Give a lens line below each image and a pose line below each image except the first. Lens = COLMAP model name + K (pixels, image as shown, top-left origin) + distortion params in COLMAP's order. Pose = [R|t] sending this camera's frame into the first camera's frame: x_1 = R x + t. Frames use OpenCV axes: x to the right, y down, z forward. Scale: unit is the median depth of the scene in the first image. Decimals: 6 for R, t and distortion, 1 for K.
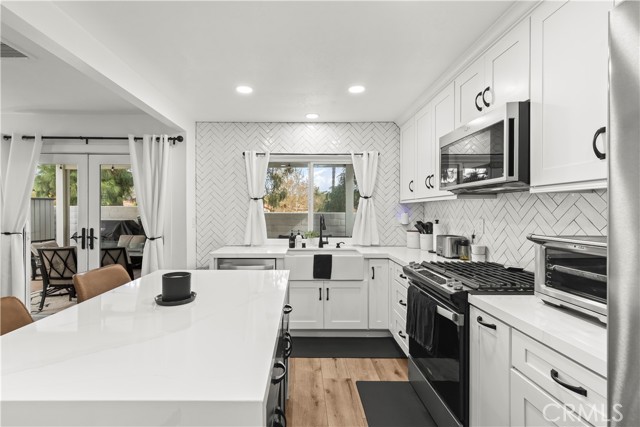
lens RADIAL K [[306.9, 0, 286.7], [0, 306.9, 212.4], [0, 0, 1]] dist [0.001757, 0.000092]
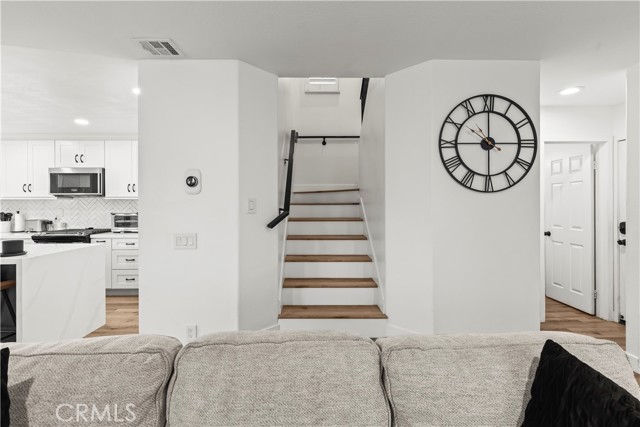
lens RADIAL K [[293.4, 0, 321.5], [0, 293.4, 208.2], [0, 0, 1]] dist [0.003370, 0.000276]
pose [[-0.022172, -0.006371, 0.999734, -0.969866], [0.005736, 0.999962, 0.006500, 0.008196], [-0.999738, 0.005879, -0.022135, -0.476507]]
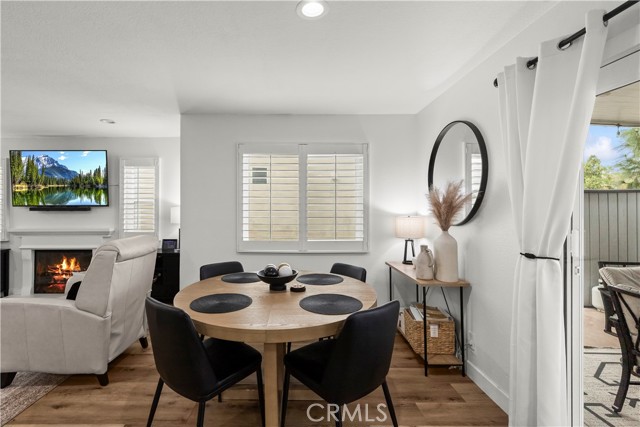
lens RADIAL K [[293.4, 0, 321.5], [0, 293.4, 208.2], [0, 0, 1]] dist [0.003370, 0.000276]
pose [[0.067723, -0.005750, -0.997688, -0.453198], [-0.005984, 0.999963, -0.006169, -0.002891], [0.997686, 0.006388, 0.067686, 0.623688]]
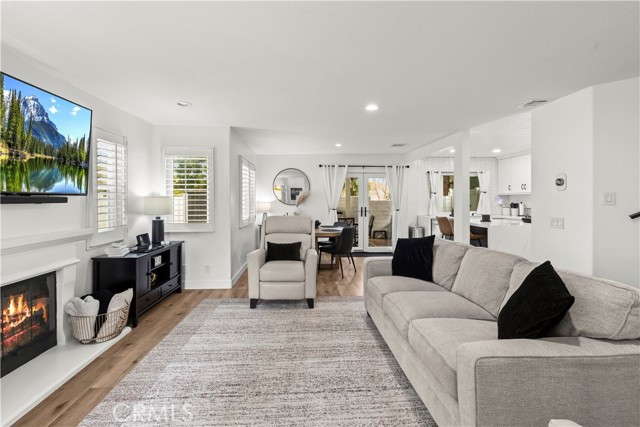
lens RADIAL K [[288.8, 0, 315.8], [0, 288.8, 199.0], [0, 0, 1]] dist [0.001941, 0.000280]
pose [[0.998441, -0.003861, 0.055682, -1.142280], [0.004271, 0.999965, -0.007248, 0.009160], [-0.055652, 0.007475, 0.998422, -1.071663]]
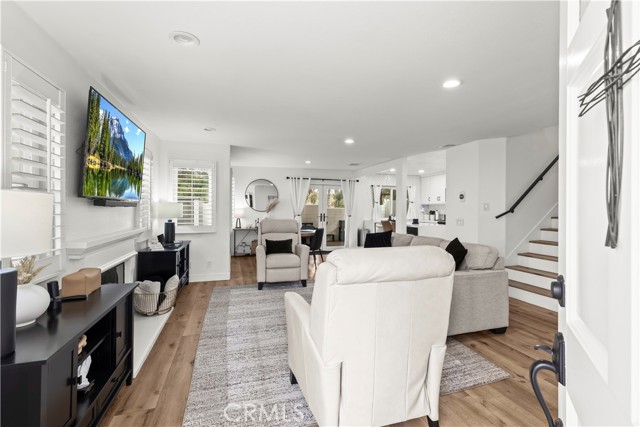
lens RADIAL K [[293.4, 0, 321.5], [0, 293.4, 208.2], [0, 0, 1]] dist [0.003370, 0.000276]
pose [[0.951050, 0.003773, 0.309013, -1.483031], [-0.002220, 0.999983, -0.005378, 0.022300], [-0.309028, 0.004429, 0.951043, -1.425511]]
